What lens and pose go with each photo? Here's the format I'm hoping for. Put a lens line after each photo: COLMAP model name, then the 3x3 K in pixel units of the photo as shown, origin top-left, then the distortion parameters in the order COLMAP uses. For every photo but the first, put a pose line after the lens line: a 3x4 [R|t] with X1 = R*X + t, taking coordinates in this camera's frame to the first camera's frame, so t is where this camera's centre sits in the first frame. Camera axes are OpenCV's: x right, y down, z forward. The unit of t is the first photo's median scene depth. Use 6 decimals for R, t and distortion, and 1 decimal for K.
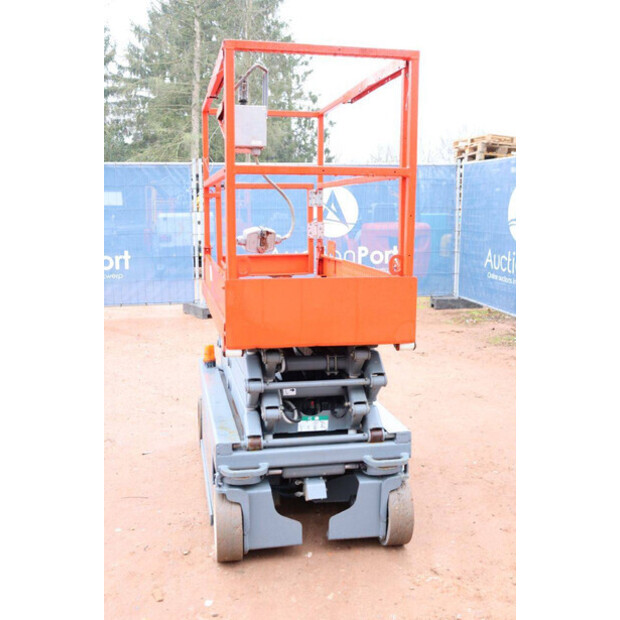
lens RADIAL K [[676.5, 0, 310.0], [0, 676.5, 310.0], [0, 0, 1]] dist [-0.092928, 0.256366]
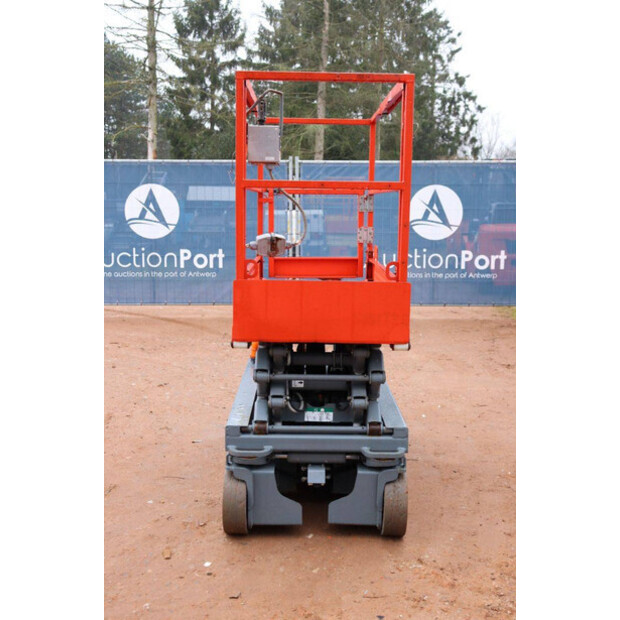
lens RADIAL K [[749.7, 0, 310.0], [0, 749.7, 310.0], [0, 0, 1]] dist [0.010017, 0.049409]
pose [[0.981472, 0.036322, -0.188132, 0.213994], [-0.037961, 0.999266, -0.005118, 0.006549], [0.187808, 0.012165, 0.982130, -0.193659]]
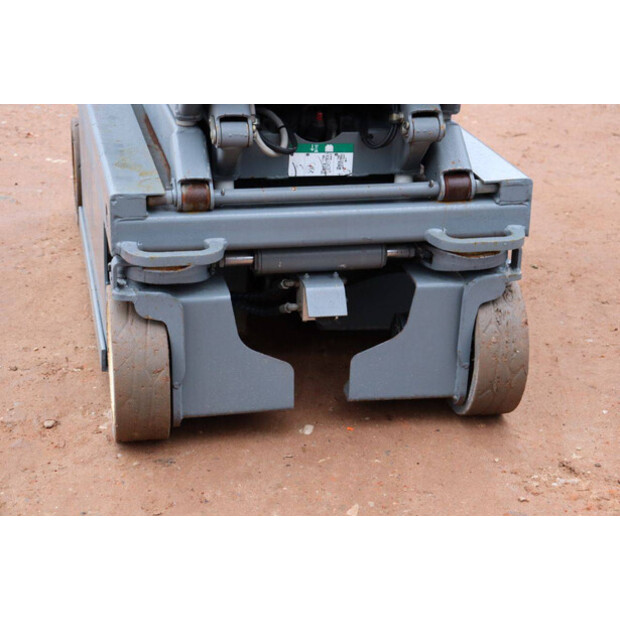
lens RADIAL K [[1247.9, 0, 309.7], [0, 1247.9, 300.2], [0, 0, 1]] dist [0.283334, 0.139504]
pose [[0.999682, 0.015955, 0.019504, -0.018669], [-0.019990, 0.973387, 0.228295, 0.066382], [-0.015342, -0.228613, 0.973397, 0.139755]]
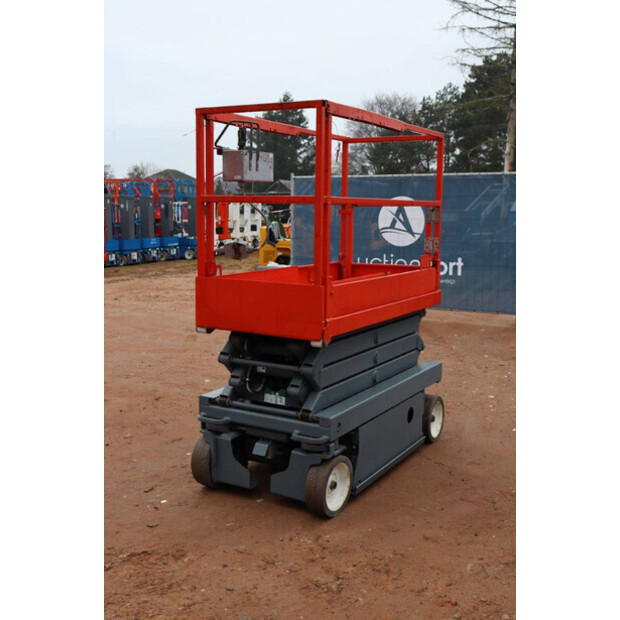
lens RADIAL K [[724.7, 0, 310.0], [0, 724.7, 310.0], [0, 0, 1]] dist [-0.009833, -0.009077]
pose [[0.749465, 0.096576, -0.654962, 0.928320], [-0.106569, 0.994000, 0.024622, -0.034135], [0.653411, 0.051346, 0.755260, 0.018583]]
